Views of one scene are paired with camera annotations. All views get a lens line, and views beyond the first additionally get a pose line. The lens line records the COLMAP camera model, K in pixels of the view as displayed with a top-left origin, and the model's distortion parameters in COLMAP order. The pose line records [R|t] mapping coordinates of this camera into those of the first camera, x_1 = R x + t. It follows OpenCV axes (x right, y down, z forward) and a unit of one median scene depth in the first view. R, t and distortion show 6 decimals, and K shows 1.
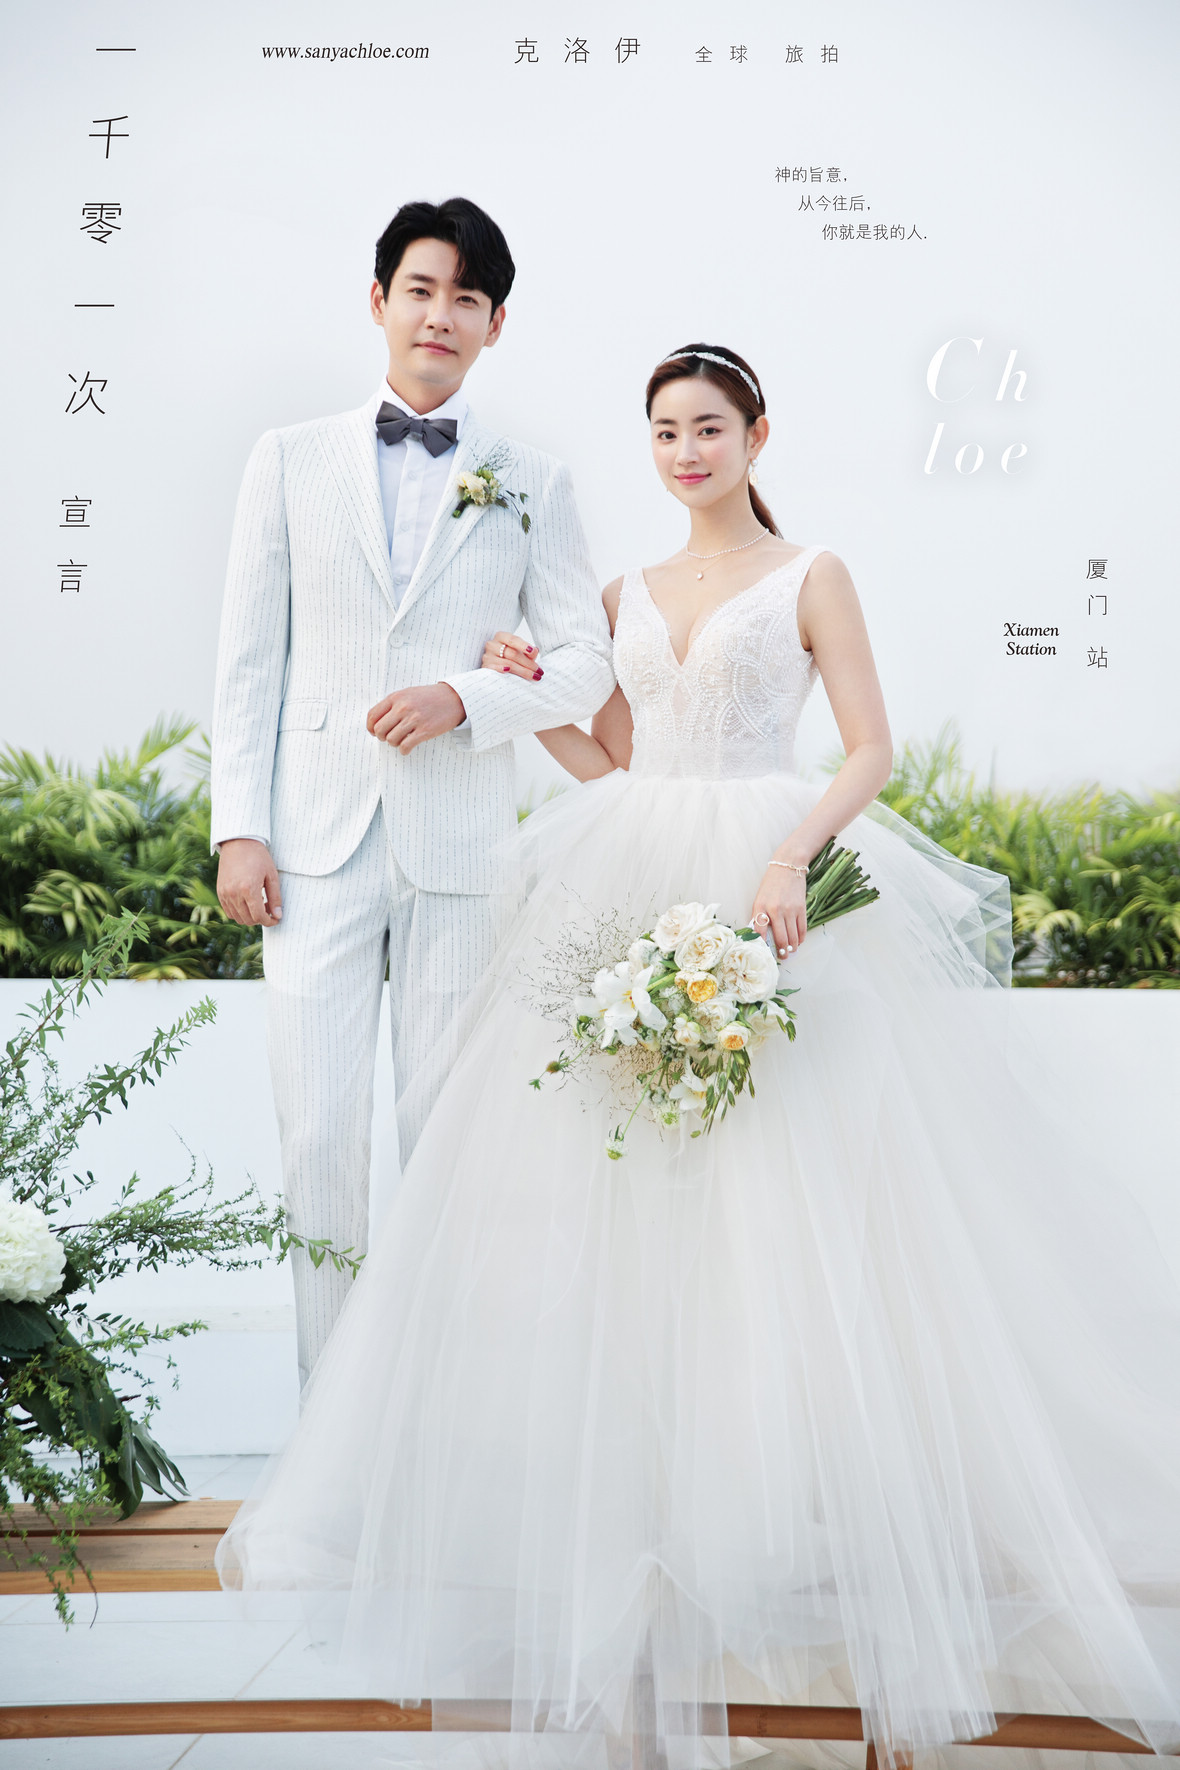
lens RADIAL K [[2984.2, 0, 590.0], [0, 2984.2, 885.0], [0, 0, 1]] dist [0.004302, 10.185852]
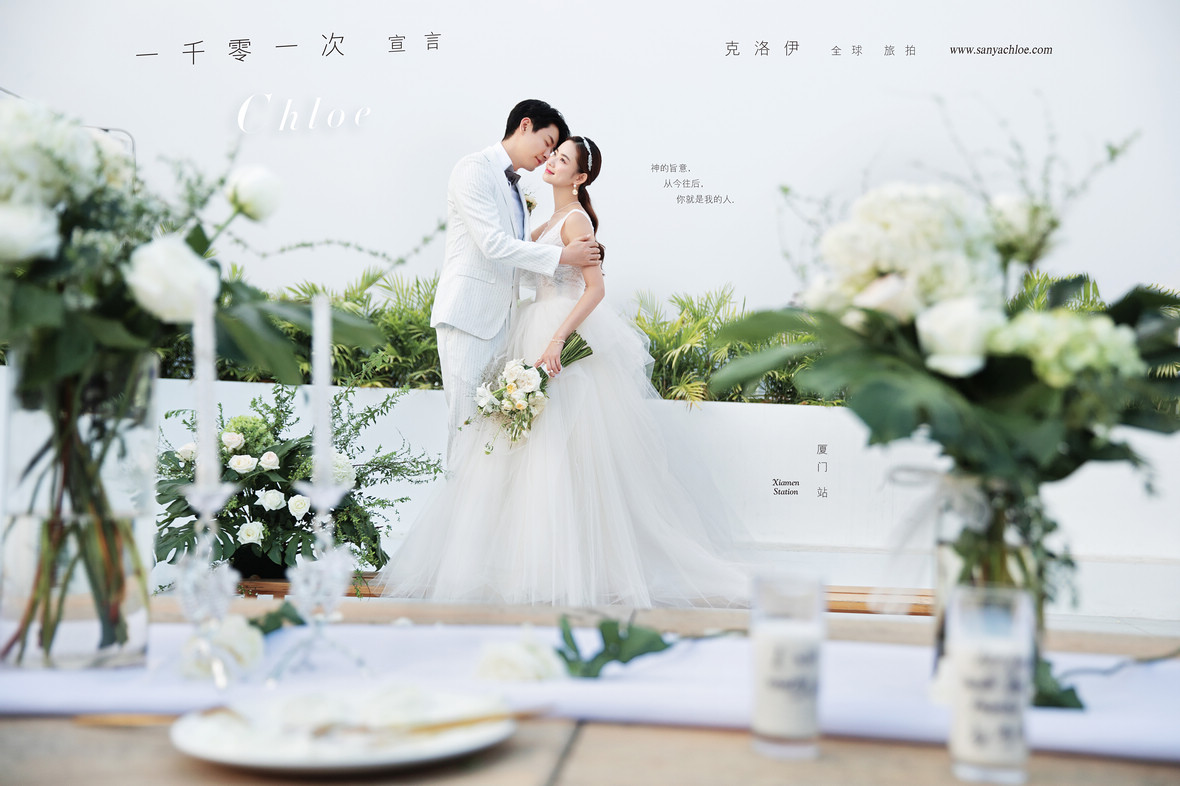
lens RADIAL K [[1530.1, 0, 590.0], [0, 1530.1, 393.0], [0, 0, 1]] dist [0.000284, -0.000431]
pose [[0.999352, 0.034139, 0.011421, 0.016358], [-0.034384, 0.999165, 0.022067, 0.011462], [-0.010658, -0.022446, 0.999691, -0.331340]]
